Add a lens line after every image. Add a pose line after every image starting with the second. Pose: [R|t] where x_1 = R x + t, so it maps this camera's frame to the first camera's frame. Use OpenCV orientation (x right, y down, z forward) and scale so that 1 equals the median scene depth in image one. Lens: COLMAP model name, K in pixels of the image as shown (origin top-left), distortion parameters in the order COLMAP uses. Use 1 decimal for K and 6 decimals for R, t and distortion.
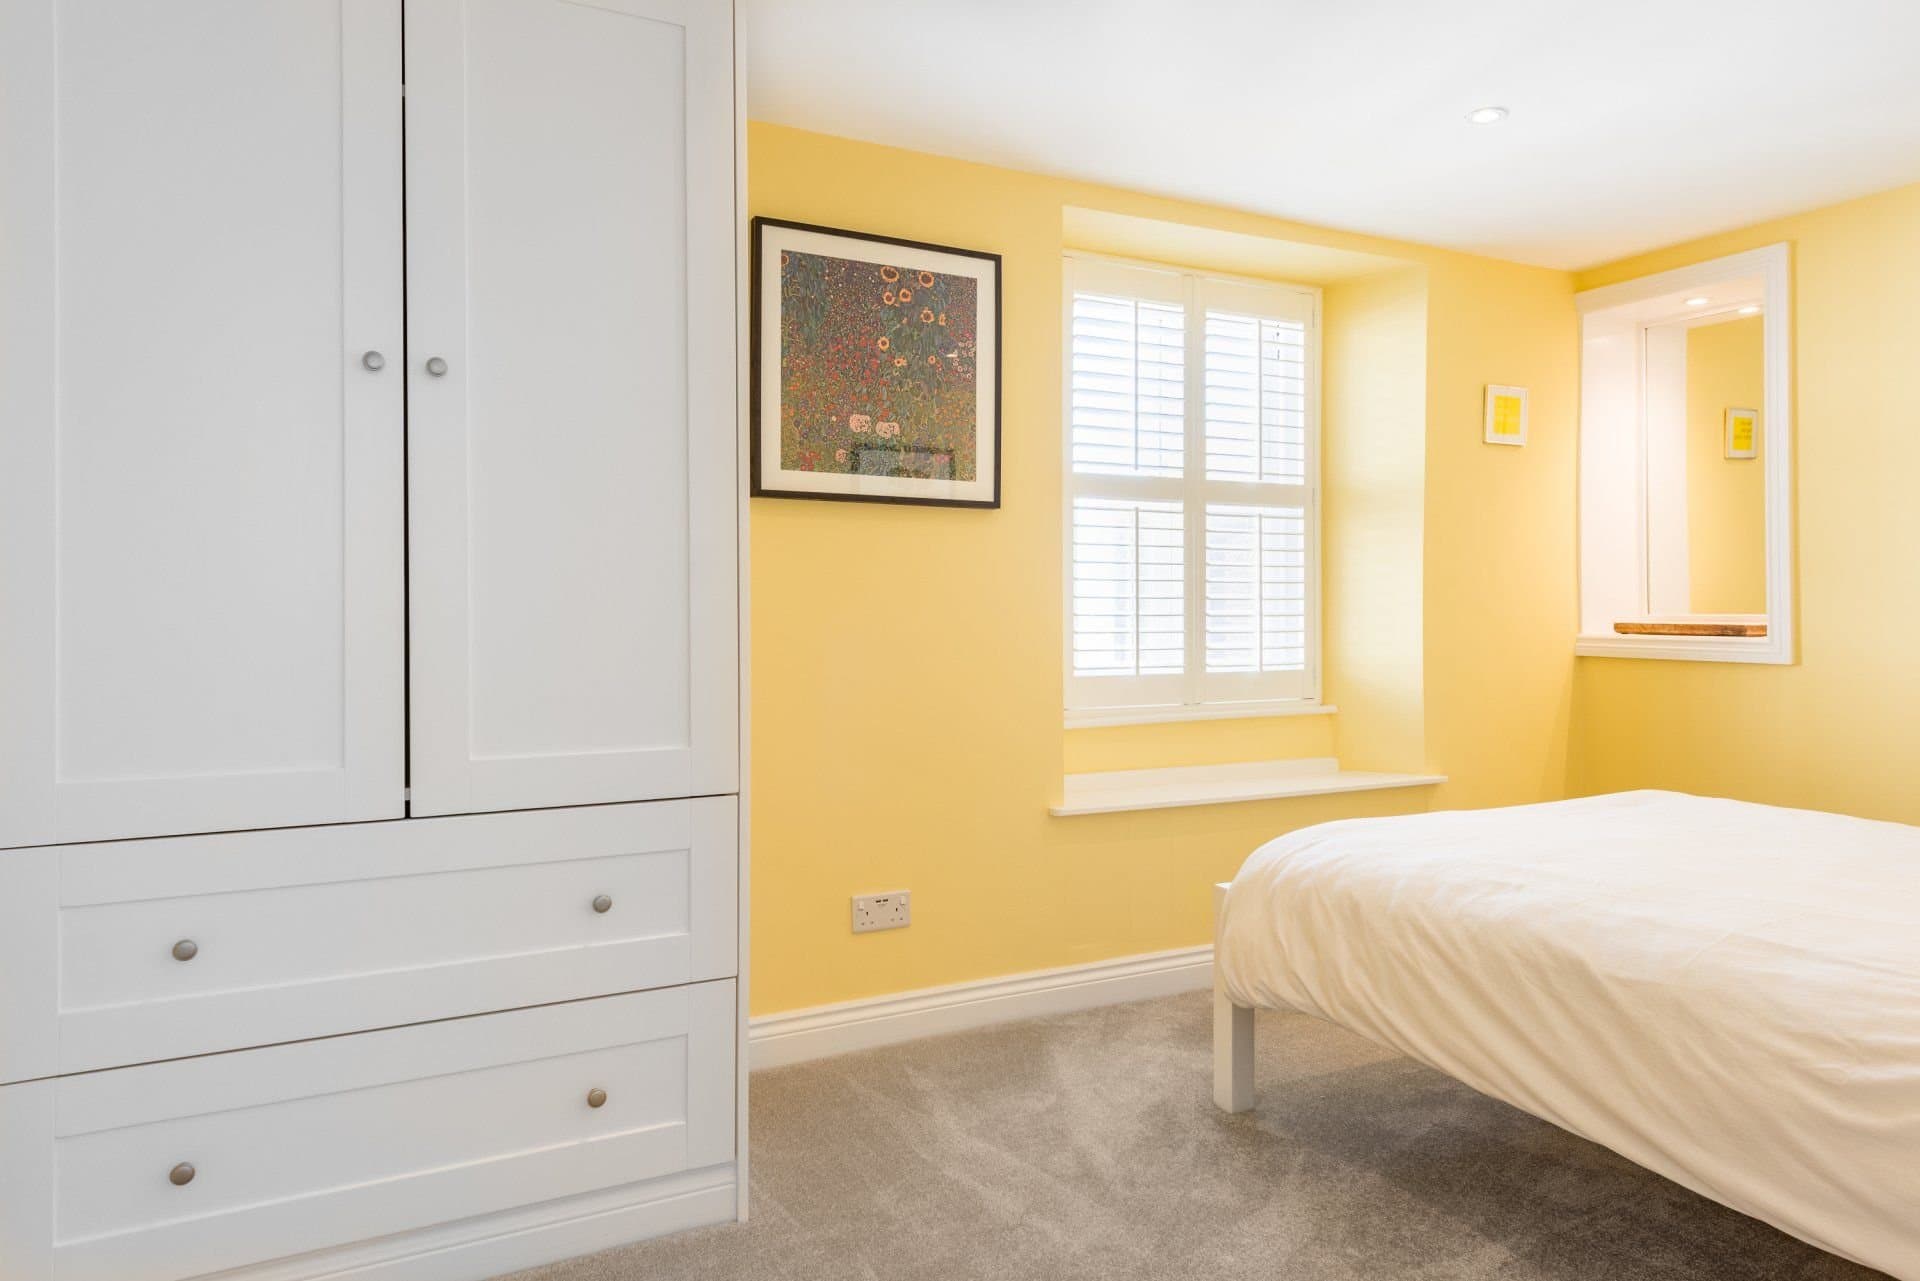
lens RADIAL K [[1234.7, 0, 961.3], [0, 1234.7, 632.3], [0, 0, 1]] dist [-0.002121, -0.000412]
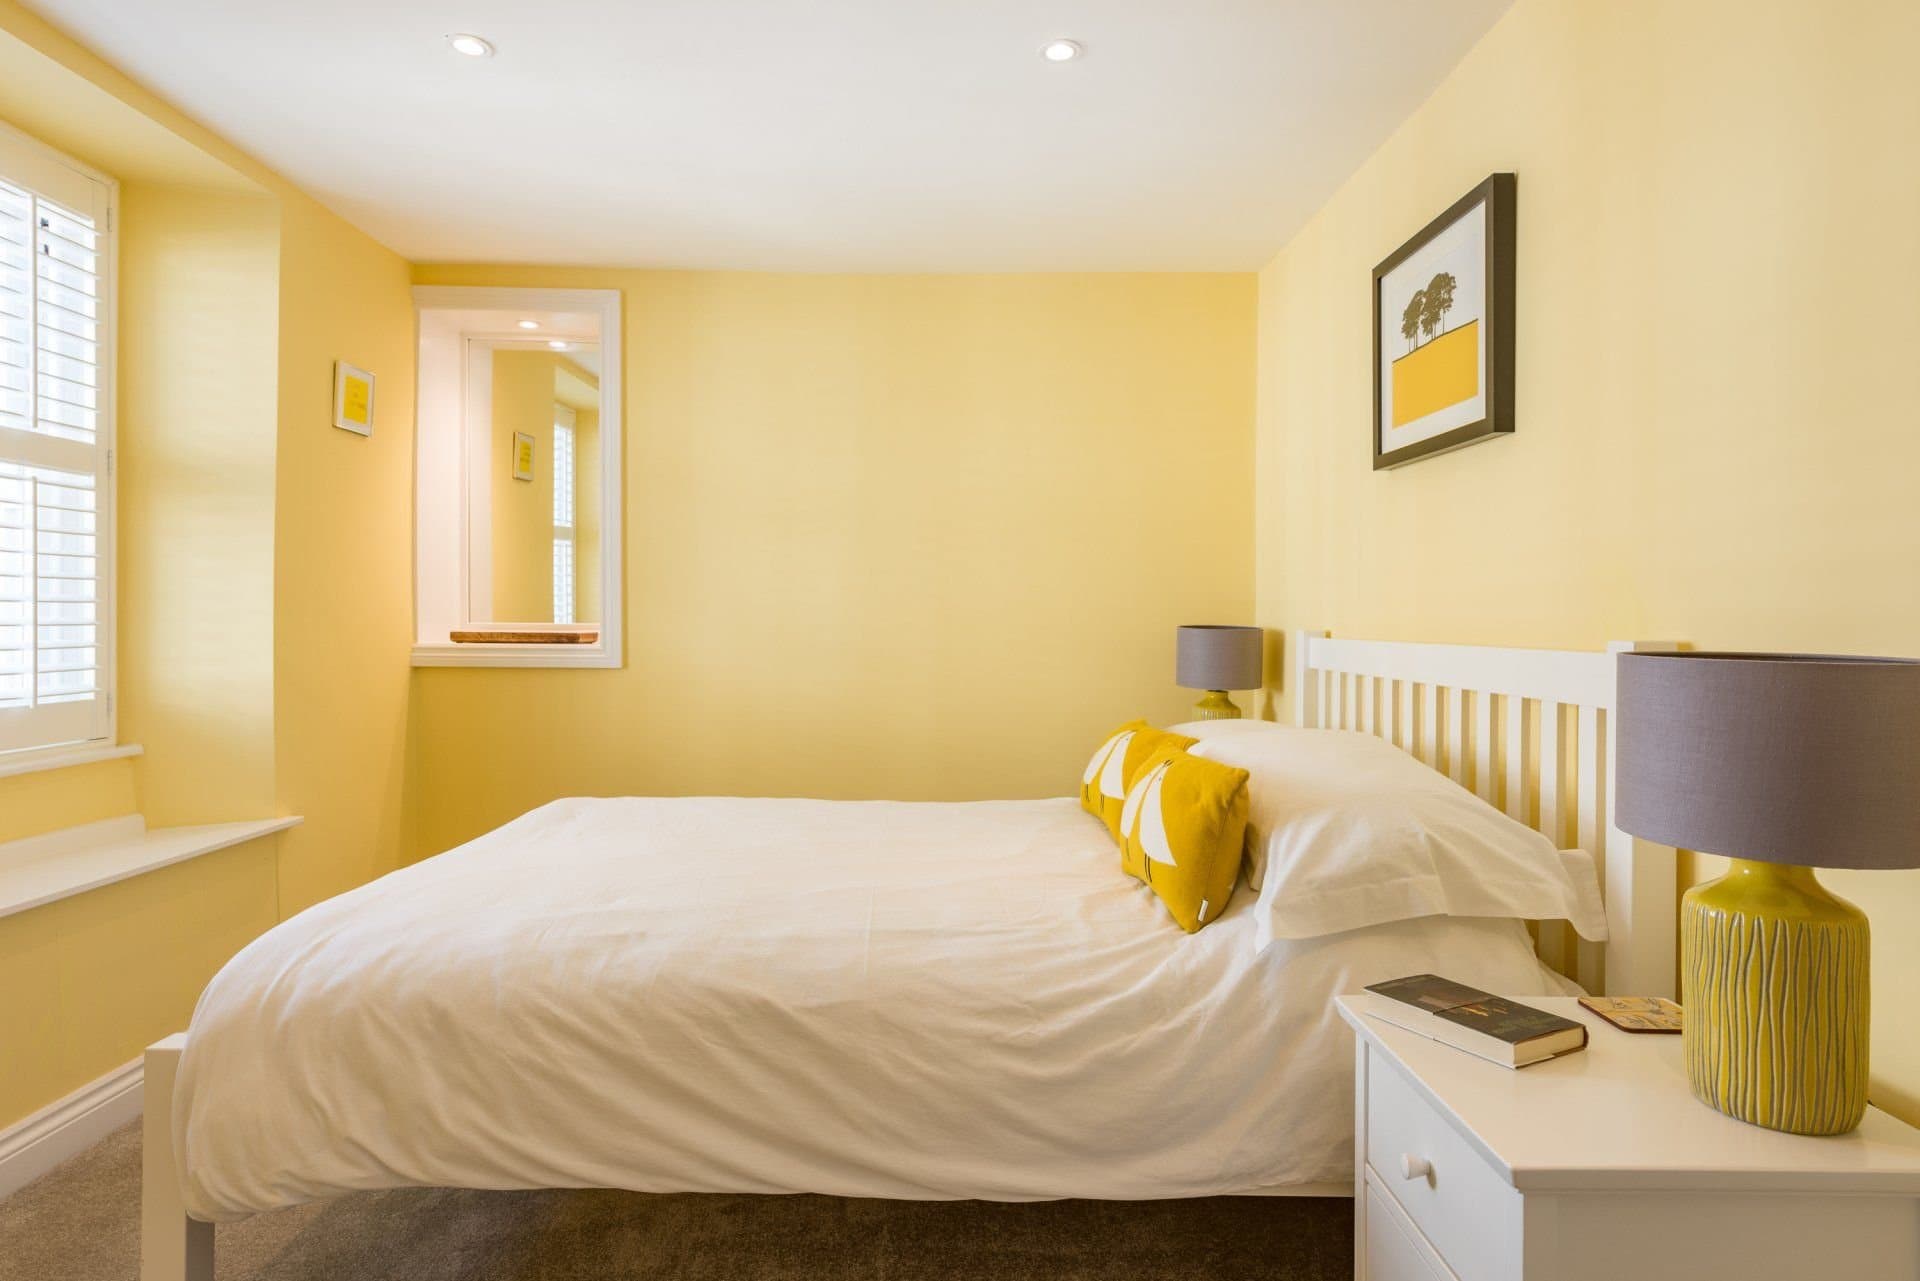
lens RADIAL K [[1098.8, 0, 960.8], [0, 1098.8, 630.3], [0, 0, 1]] dist [0.009360, -0.002499]
pose [[0.429389, -0.005496, 0.903103, -0.099501], [0.011973, 0.999928, 0.000393, -0.004925], [-0.903040, 0.010644, 0.429424, 0.292836]]
